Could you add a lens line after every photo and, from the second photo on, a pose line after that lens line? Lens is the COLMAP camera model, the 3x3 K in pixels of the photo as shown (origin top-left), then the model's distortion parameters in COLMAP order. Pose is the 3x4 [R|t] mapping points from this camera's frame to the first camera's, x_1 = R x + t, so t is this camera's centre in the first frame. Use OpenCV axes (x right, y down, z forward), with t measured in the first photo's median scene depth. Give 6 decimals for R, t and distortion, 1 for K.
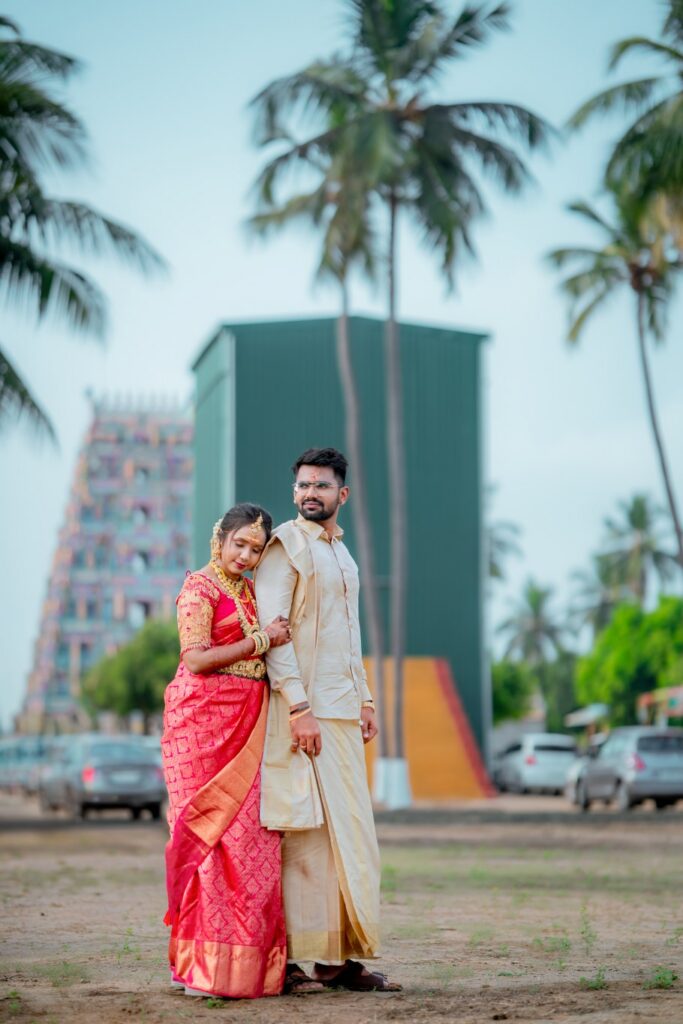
lens RADIAL K [[2759.9, 0, 356.0], [0, 2759.9, 511.7], [0, 0, 1]] dist [1.056753, 0.740782]
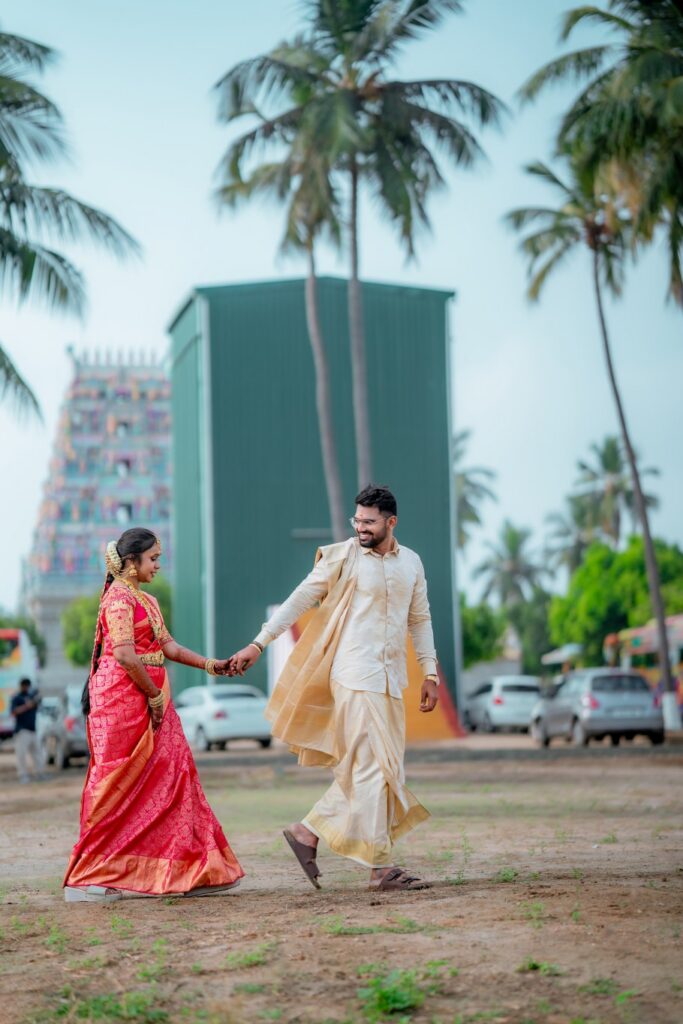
lens RADIAL K [[3005.1, 0, 341.9], [0, 3005.1, 482.3], [0, 0, 1]] dist [1.089543, 1.168390]
pose [[0.999756, -0.020606, -0.007952, 0.014423], [0.020755, 0.999602, 0.019104, -0.016208], [0.007555, -0.019265, 0.999786, -0.139388]]
